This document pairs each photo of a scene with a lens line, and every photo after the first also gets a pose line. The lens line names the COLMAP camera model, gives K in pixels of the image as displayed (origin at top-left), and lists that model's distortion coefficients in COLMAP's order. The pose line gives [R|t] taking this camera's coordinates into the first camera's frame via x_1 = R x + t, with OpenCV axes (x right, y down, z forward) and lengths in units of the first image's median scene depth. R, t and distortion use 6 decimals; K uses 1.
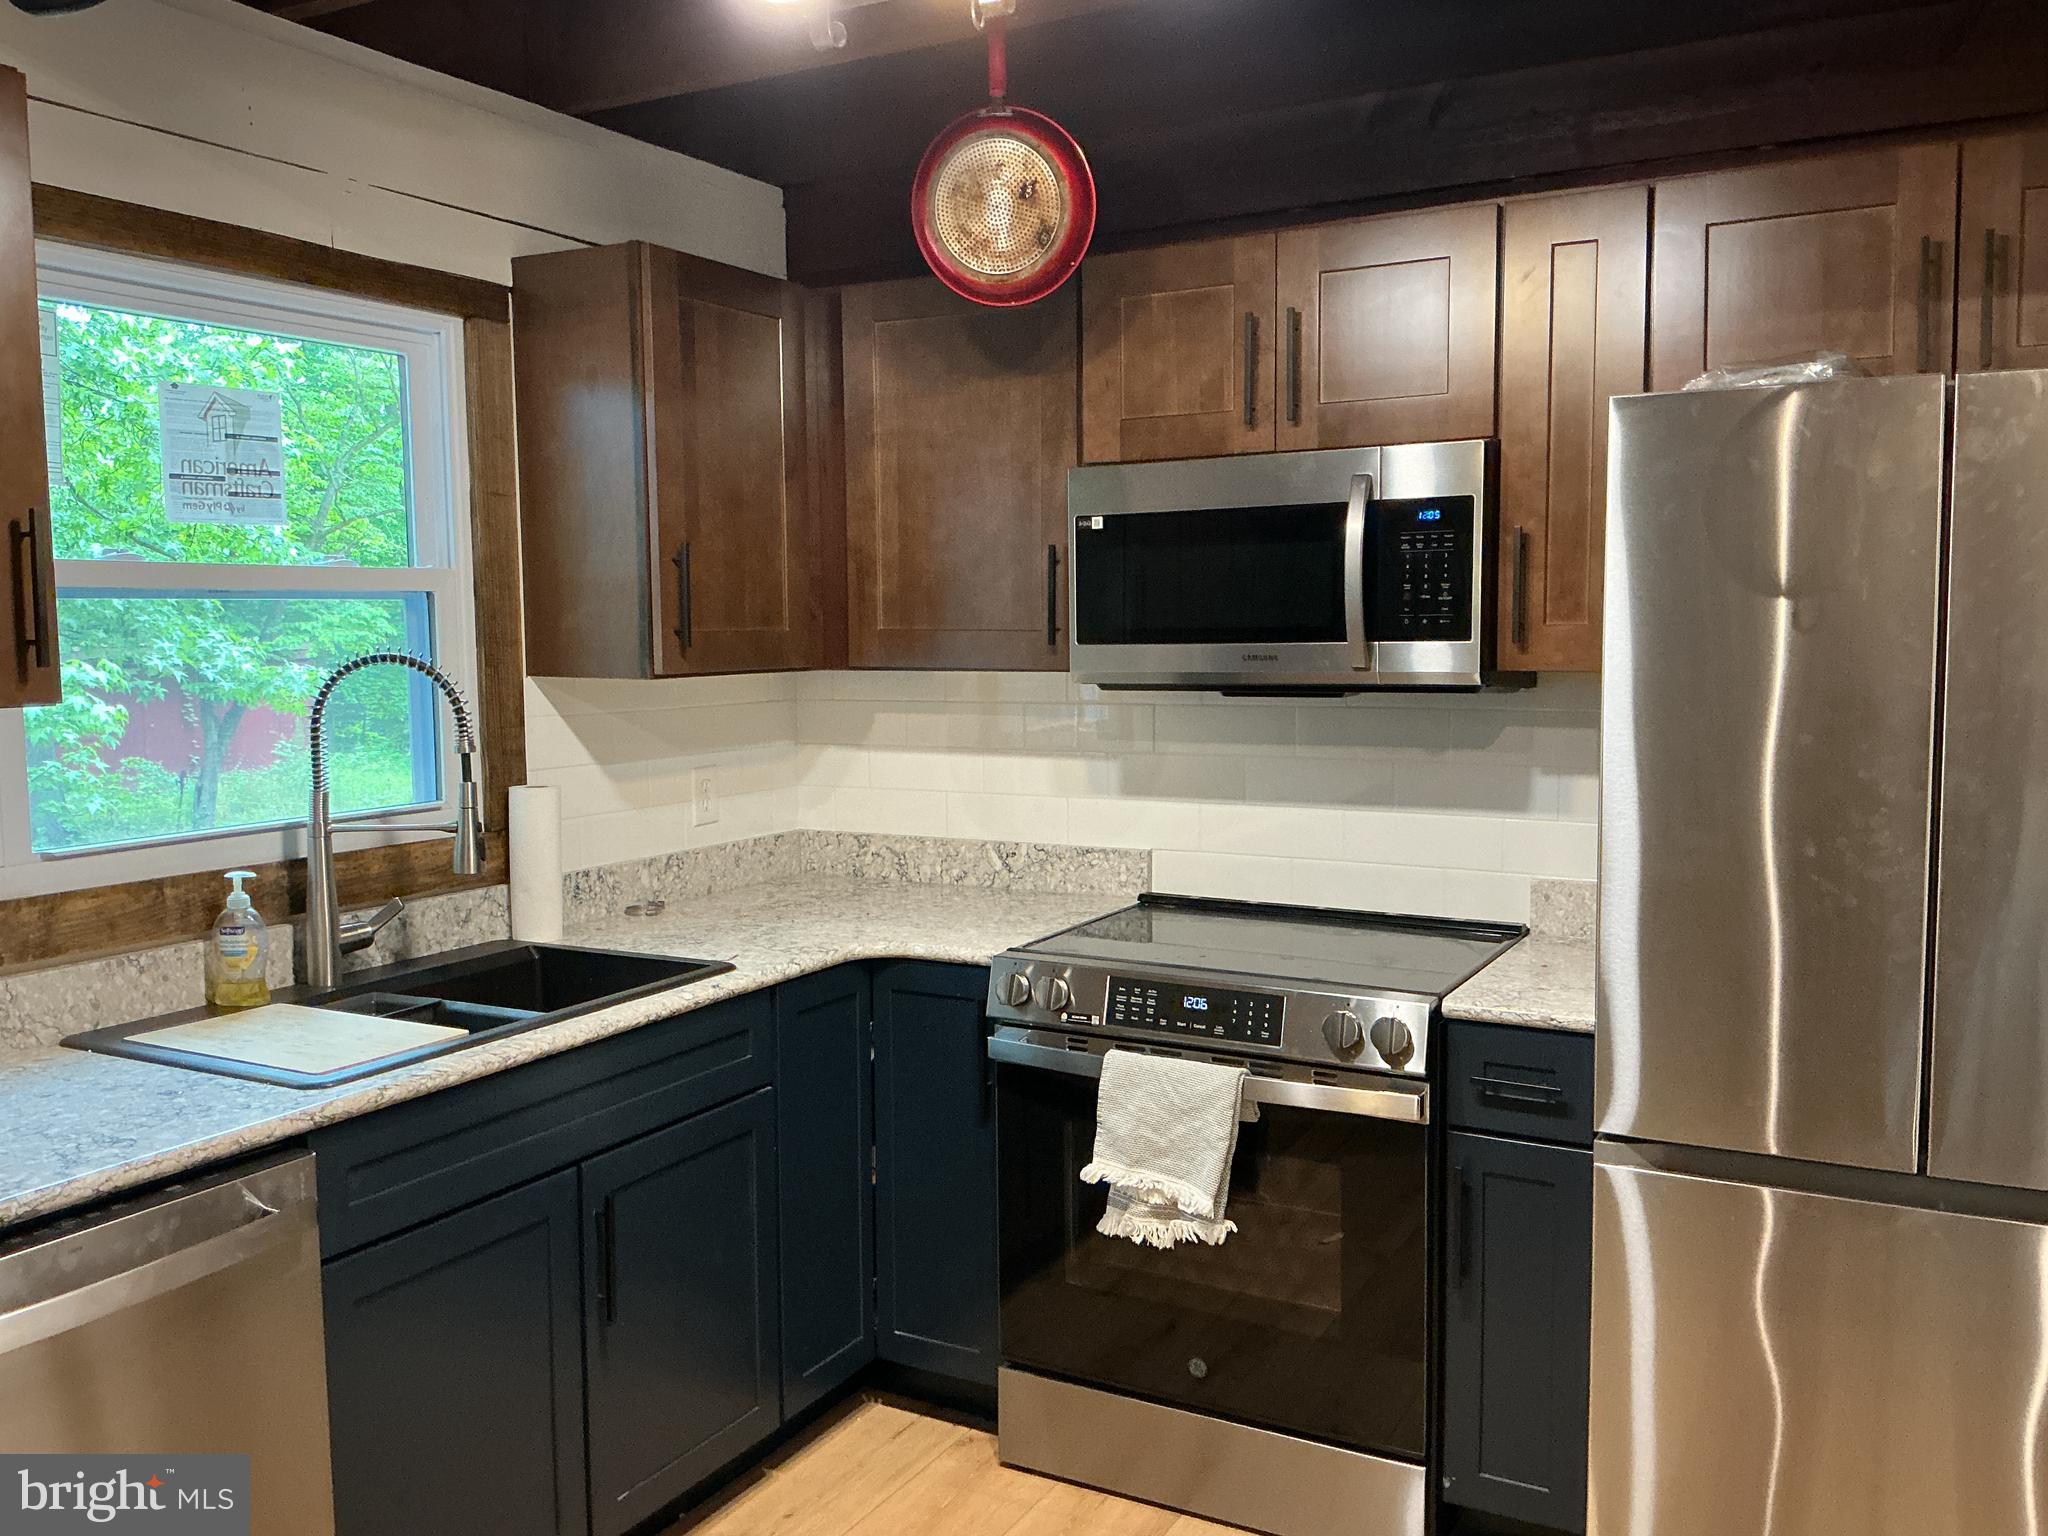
lens RADIAL K [[1691.1, 0, 1024.0], [0, 1691.1, 768.0], [0, 0, 1]] dist [0.145516, -0.243233]
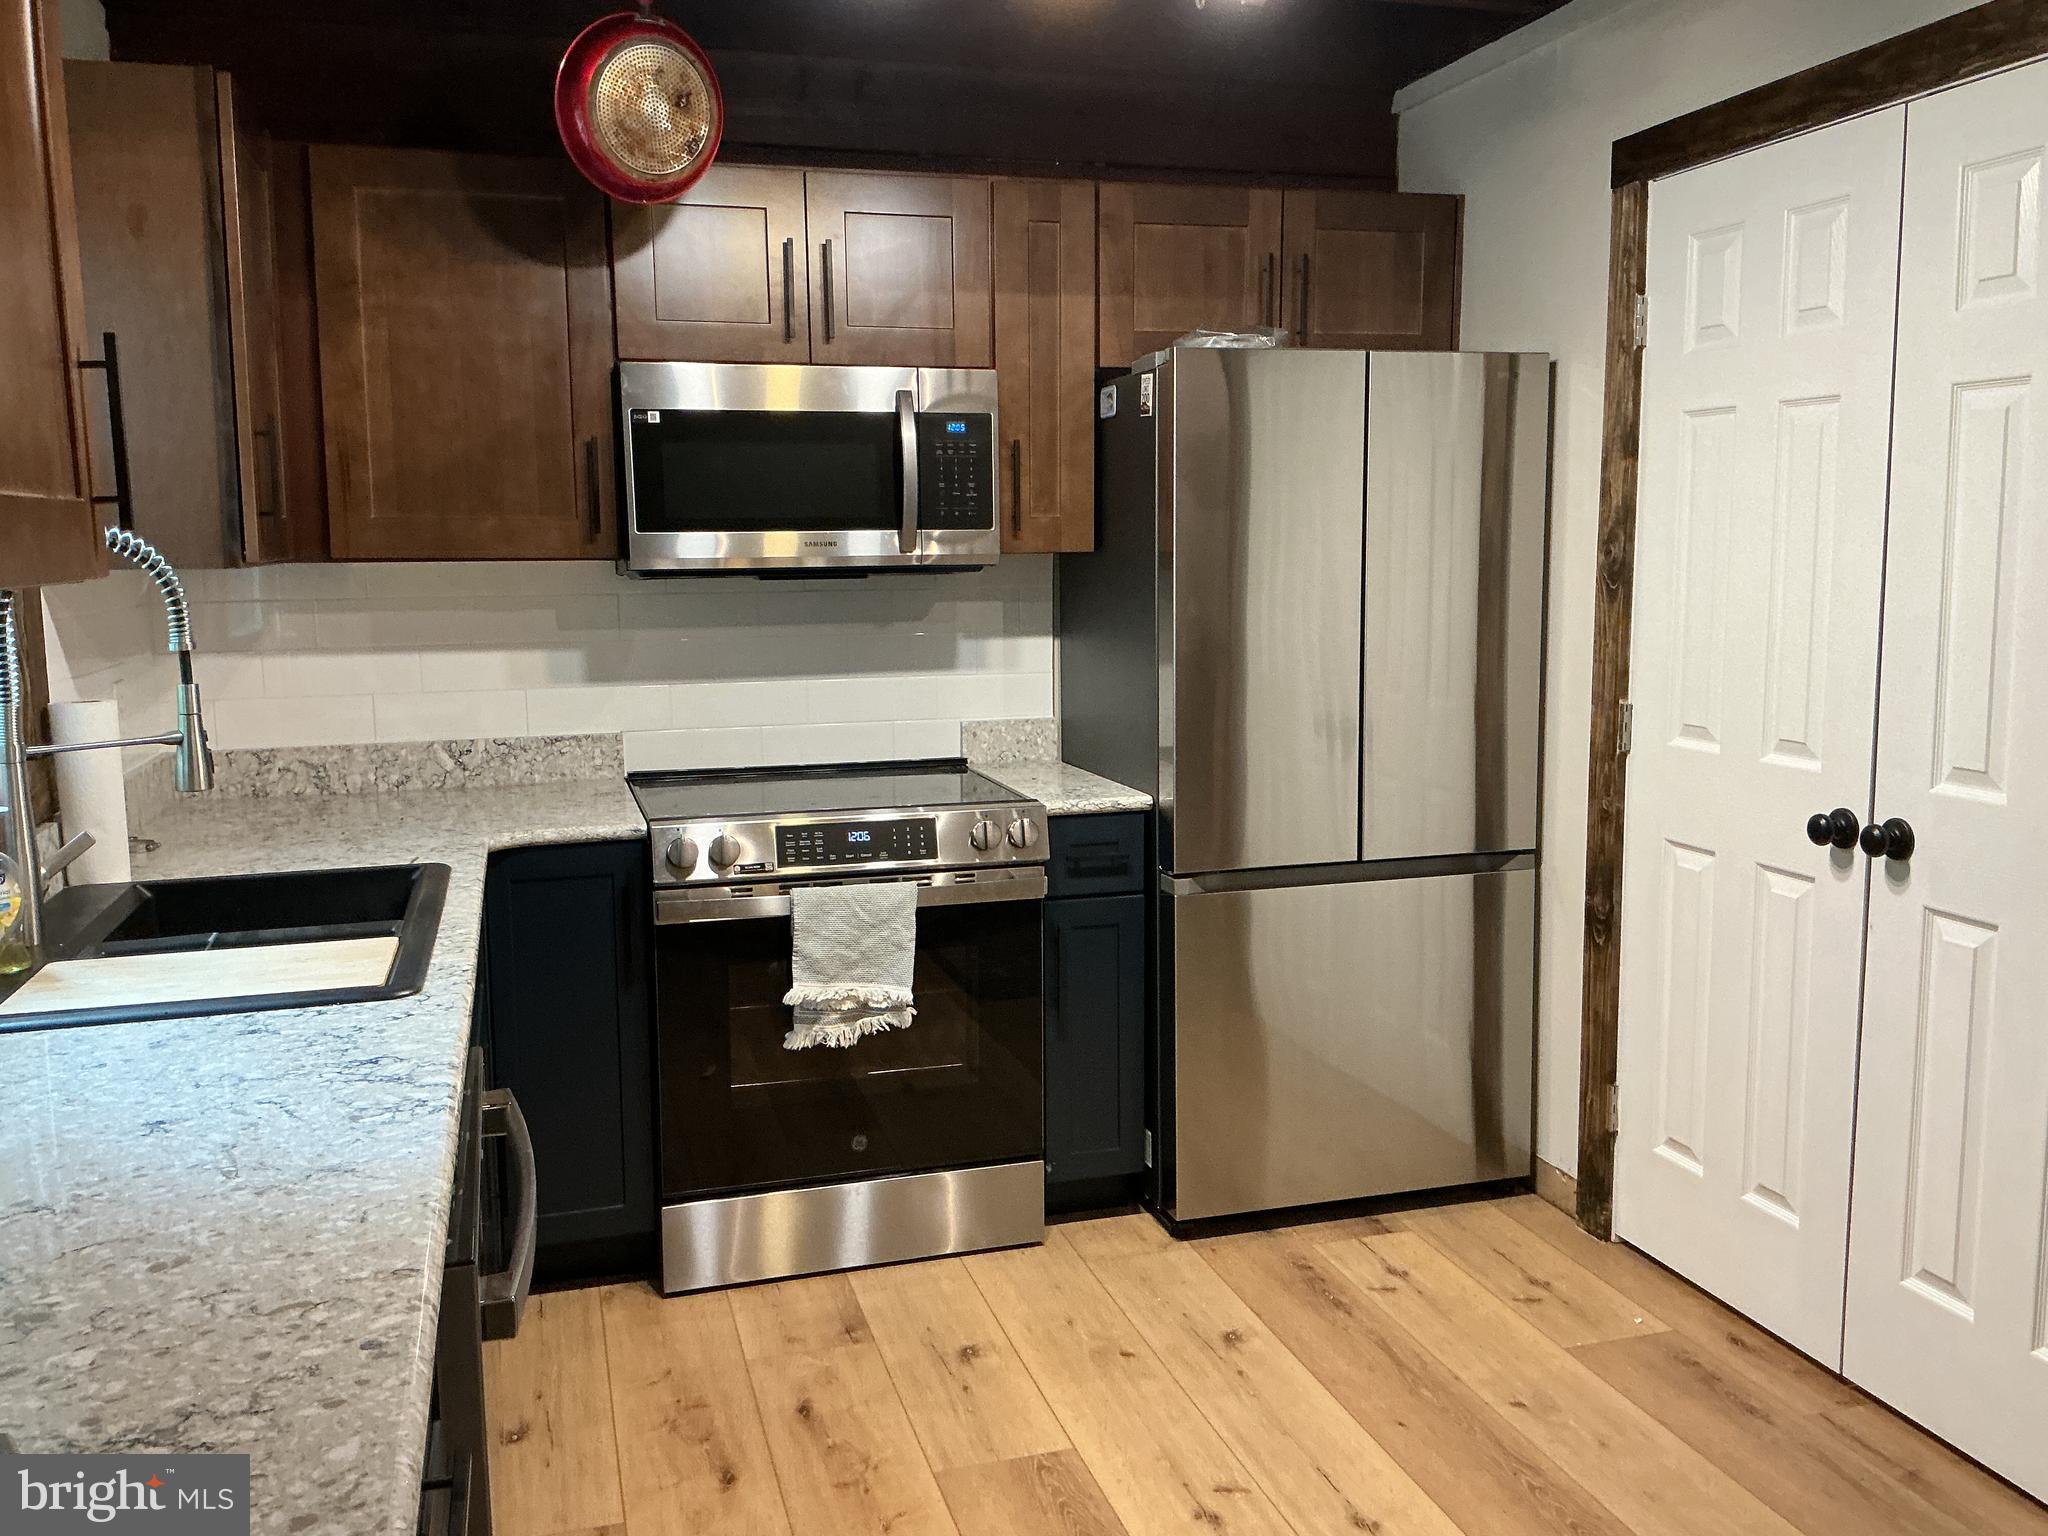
lens RADIAL K [[1691.1, 0, 1024.0], [0, 1691.1, 768.0], [0, 0, 1]] dist [0.145516, -0.243233]
pose [[0.702564, -0.096294, 0.705075, -0.600585], [0.067212, 0.995352, 0.068966, 0.016681], [-0.708439, -0.001063, 0.705771, 0.083962]]
